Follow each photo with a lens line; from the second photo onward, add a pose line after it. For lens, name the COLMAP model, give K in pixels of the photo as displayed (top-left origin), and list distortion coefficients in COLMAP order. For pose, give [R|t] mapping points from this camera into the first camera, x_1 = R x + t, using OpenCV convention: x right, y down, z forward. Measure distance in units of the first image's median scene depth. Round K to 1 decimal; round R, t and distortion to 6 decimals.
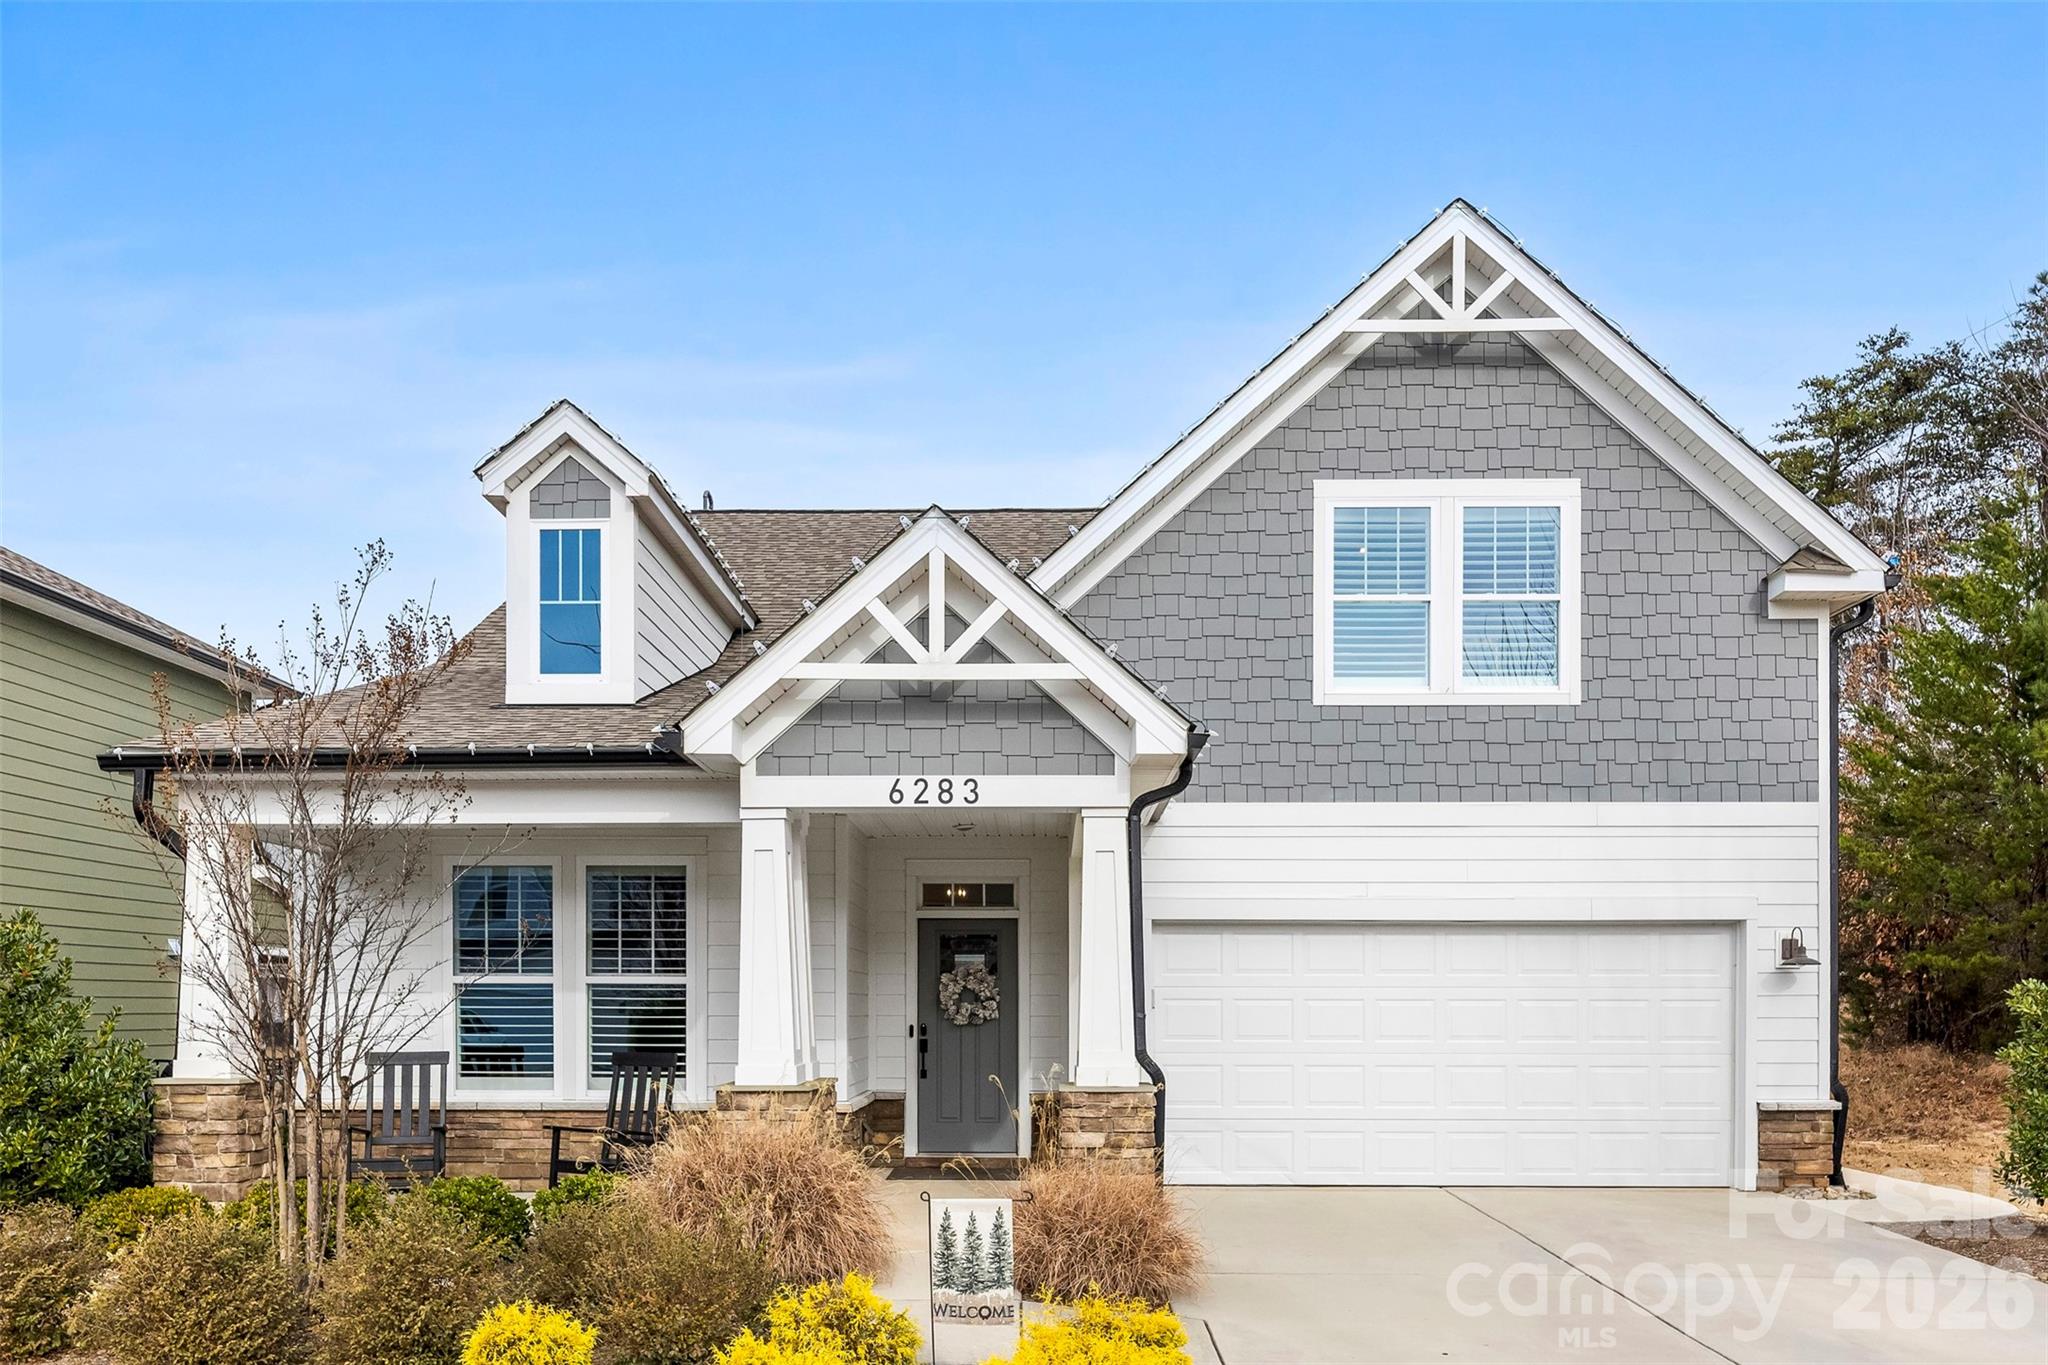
lens RADIAL K [[1437.1, 0, 1022.3], [0, 1437.1, 730.0], [0, 0, 1]] dist [-0.004060, -0.001081]
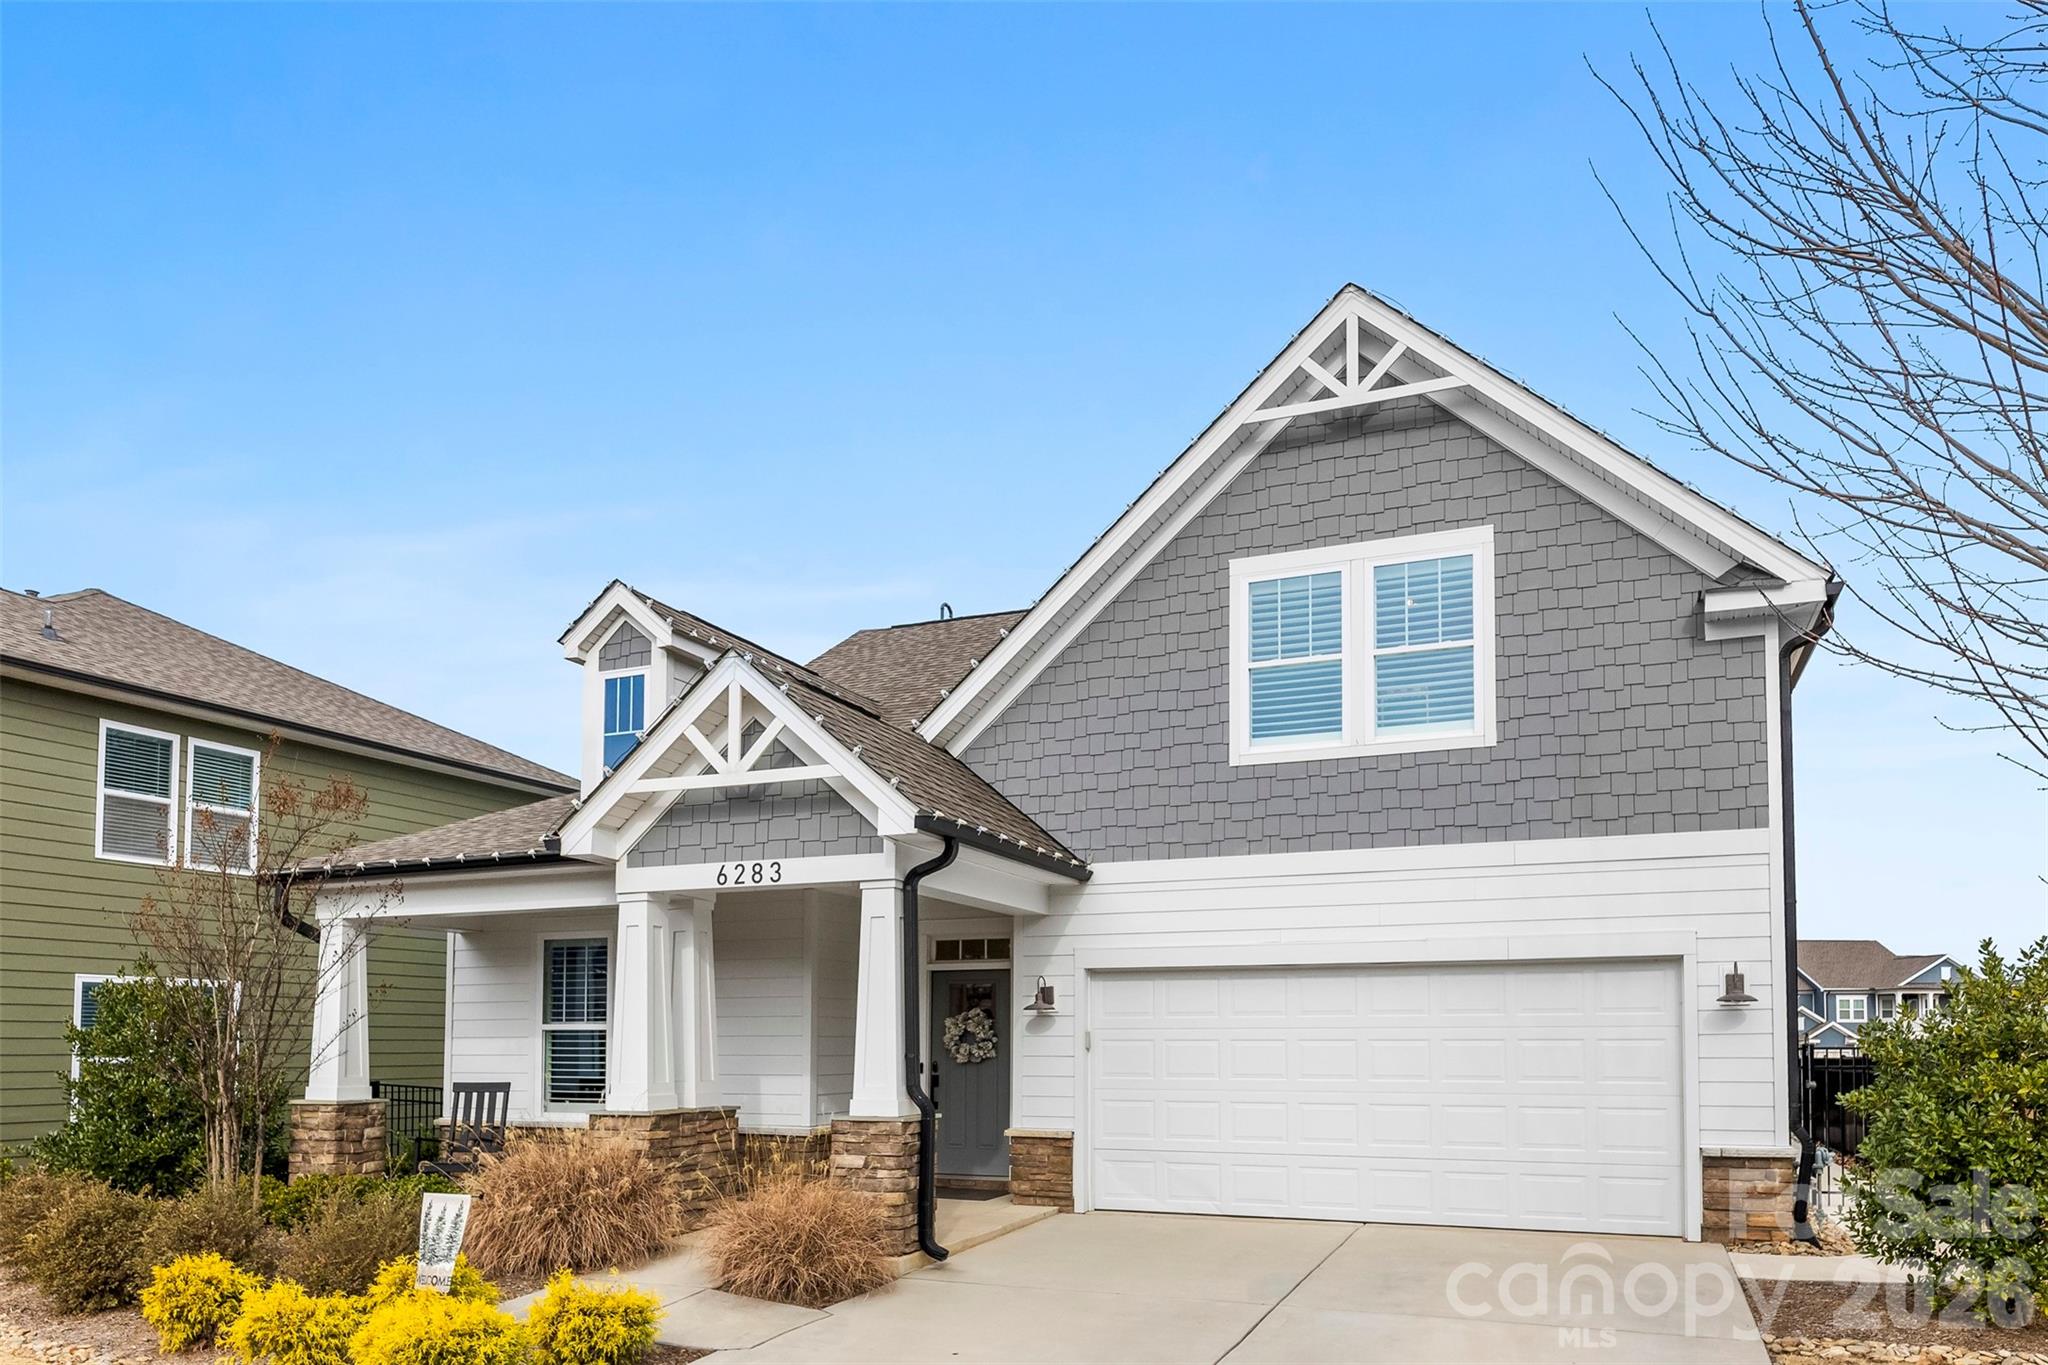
lens RADIAL K [[1361.1, 0, 1087.6], [0, 1361.1, 688.8], [0, 0, 1]] dist [-0.004074, 0.000173]
pose [[0.933042, -0.092587, -0.347648, 0.466545], [0.070270, 0.994606, -0.076291, -0.004574], [0.352837, 0.046753, 0.934516, -0.006784]]
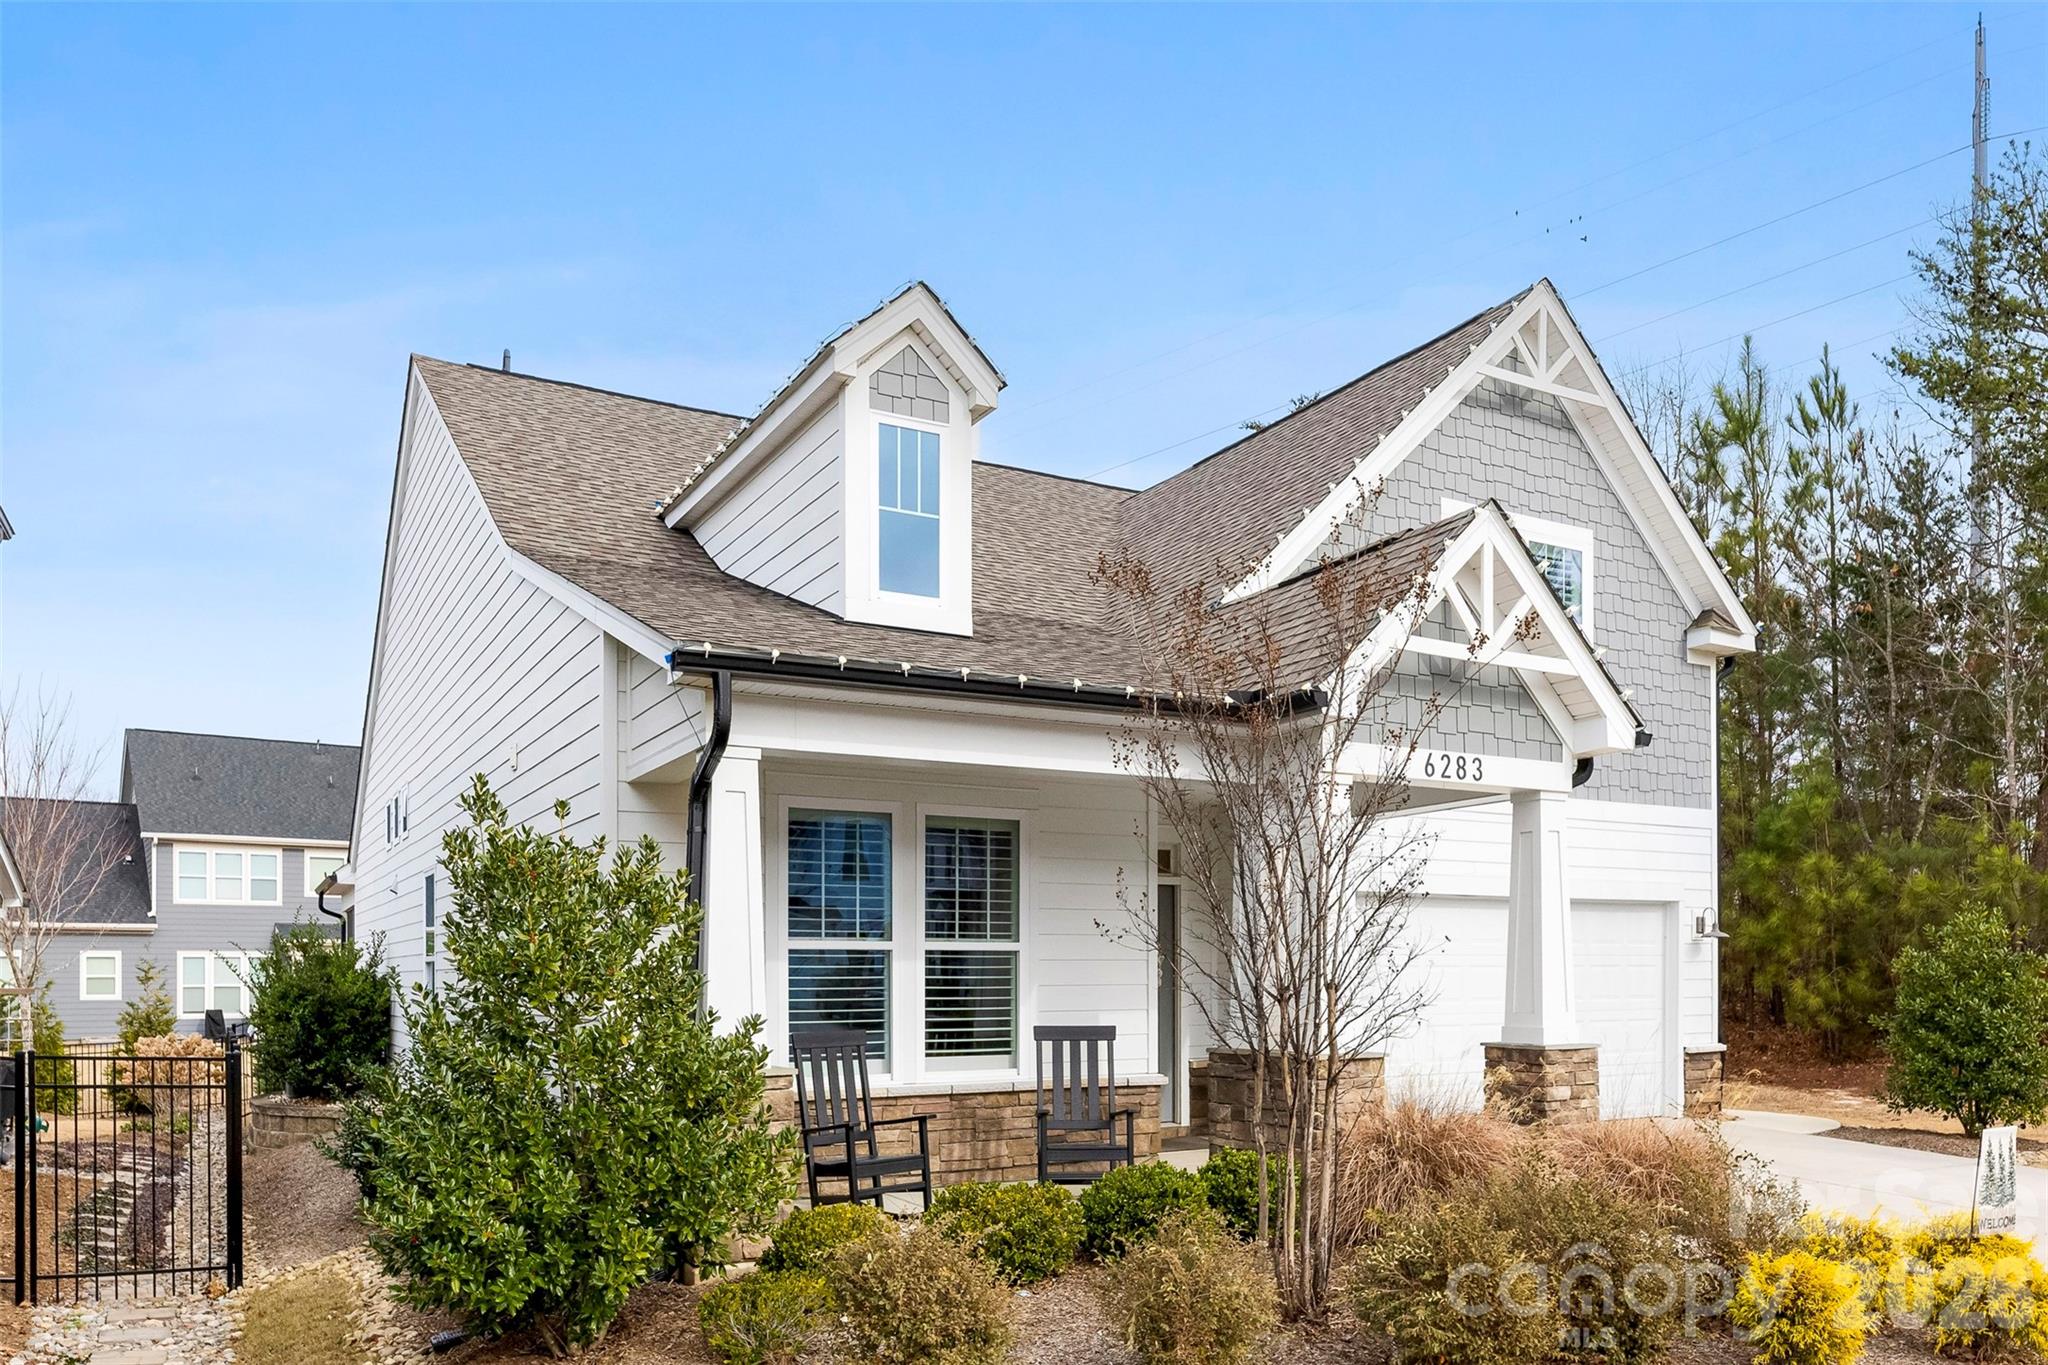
lens RADIAL K [[1497.2, 0, 1115.4], [0, 1497.2, 674.0], [0, 0, 1]] dist [-0.004480, -0.002020]
pose [[0.848391, 0.098157, 0.520191, -0.616252], [-0.093676, 0.994988, -0.034970, 0.026588], [-0.521017, -0.019061, 0.853334, 0.145167]]
